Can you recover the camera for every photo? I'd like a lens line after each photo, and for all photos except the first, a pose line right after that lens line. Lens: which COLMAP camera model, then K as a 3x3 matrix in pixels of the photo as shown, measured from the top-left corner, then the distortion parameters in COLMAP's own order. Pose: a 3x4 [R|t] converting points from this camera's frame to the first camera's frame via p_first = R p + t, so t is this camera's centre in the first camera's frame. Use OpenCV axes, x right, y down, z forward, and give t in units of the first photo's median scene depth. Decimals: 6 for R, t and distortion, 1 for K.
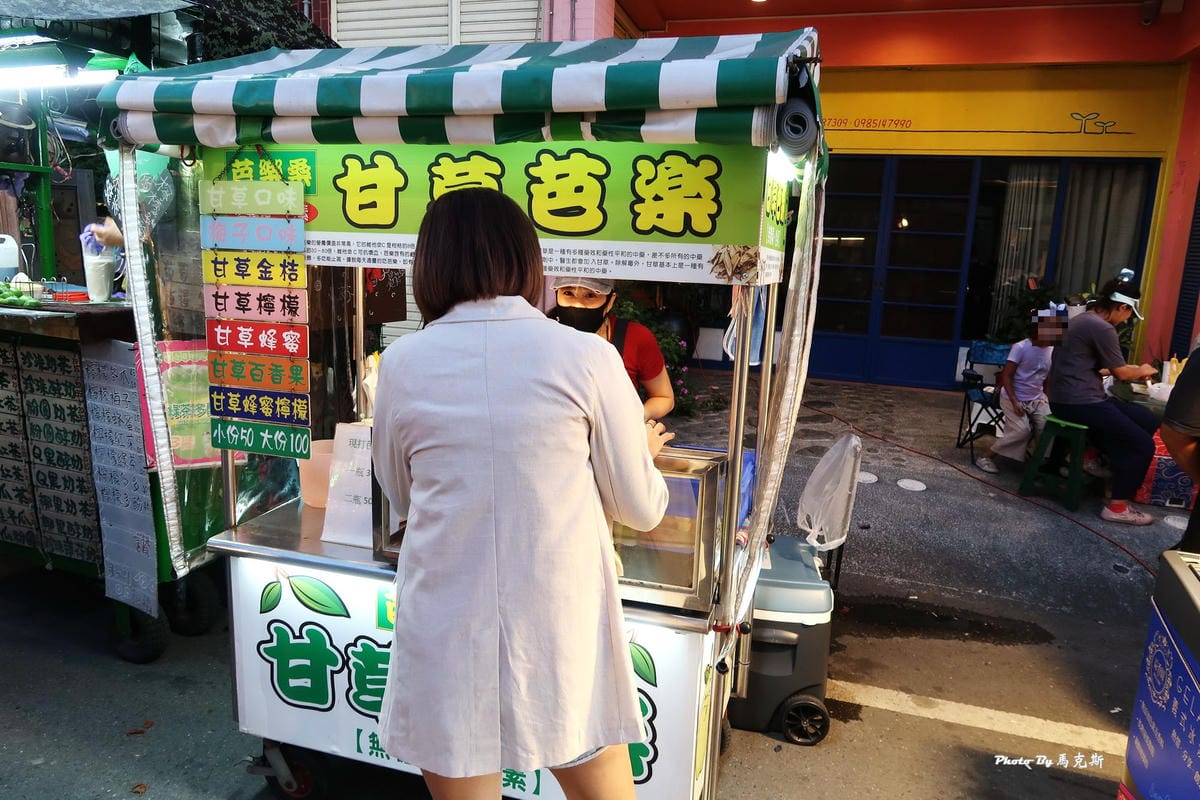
lens RADIAL K [[819.8, 0, 602.1], [0, 819.8, 392.8], [0, 0, 1]] dist [-0.021589, 0.009135]
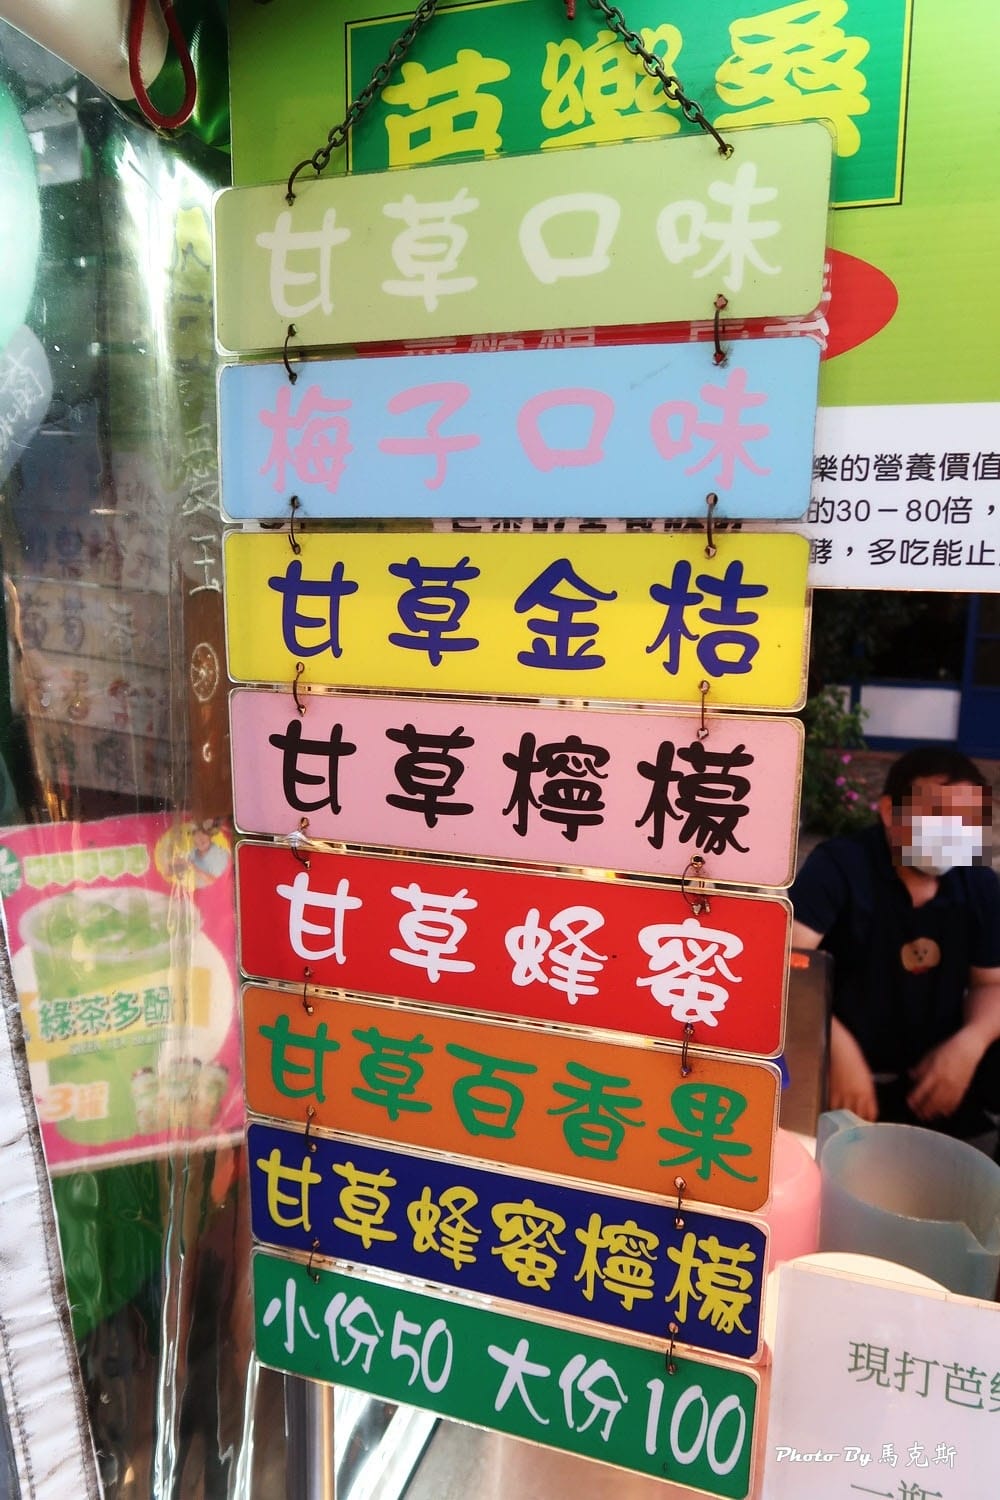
lens RADIAL K [[1024.7, 0, 496.0], [0, 1024.7, 764.5], [0, 0, 1]] dist [-0.021589, 0.009135]
pose [[0.999258, -0.014000, -0.035894, -0.415498], [0.014270, 0.999872, 0.007260, -0.115790], [0.035788, -0.007767, 0.999329, 0.742535]]
